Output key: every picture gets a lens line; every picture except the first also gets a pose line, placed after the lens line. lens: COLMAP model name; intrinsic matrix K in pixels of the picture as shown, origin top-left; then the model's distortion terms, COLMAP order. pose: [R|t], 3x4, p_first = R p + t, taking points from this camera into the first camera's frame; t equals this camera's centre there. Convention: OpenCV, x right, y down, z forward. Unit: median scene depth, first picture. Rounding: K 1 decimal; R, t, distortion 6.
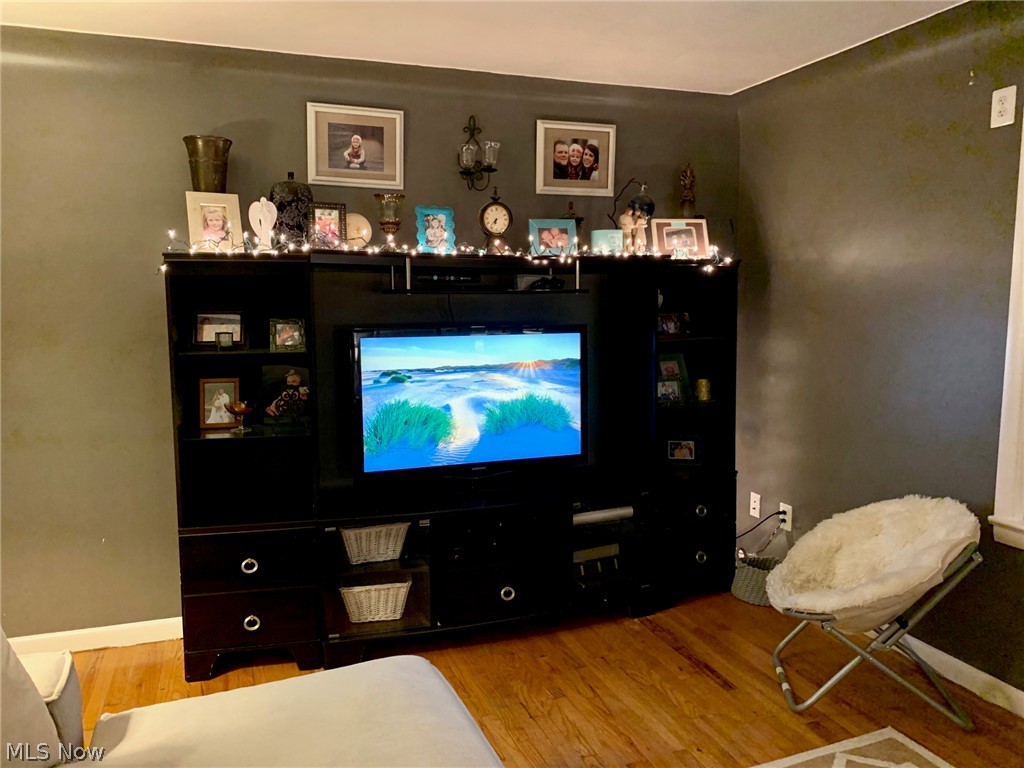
lens RADIAL K [[785.1, 0, 515.6], [0, 785.1, 377.0], [0, 0, 1]] dist [0.023821, -0.031190]
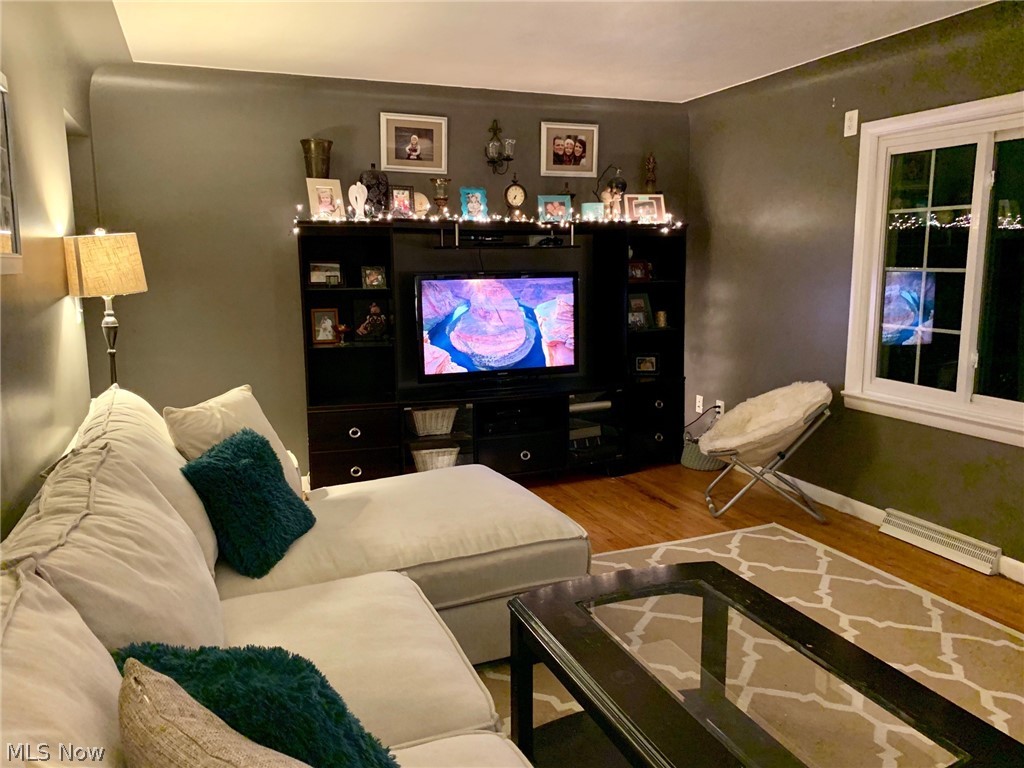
lens RADIAL K [[785.1, 0, 506.4], [0, 785.1, 384.8], [0, 0, 1]] dist [0.023821, -0.031190]
pose [[0.999792, -0.007979, 0.018768, -0.070011], [0.006972, 0.998566, 0.053076, 0.064819], [-0.019165, -0.052934, 0.998414, -0.437062]]
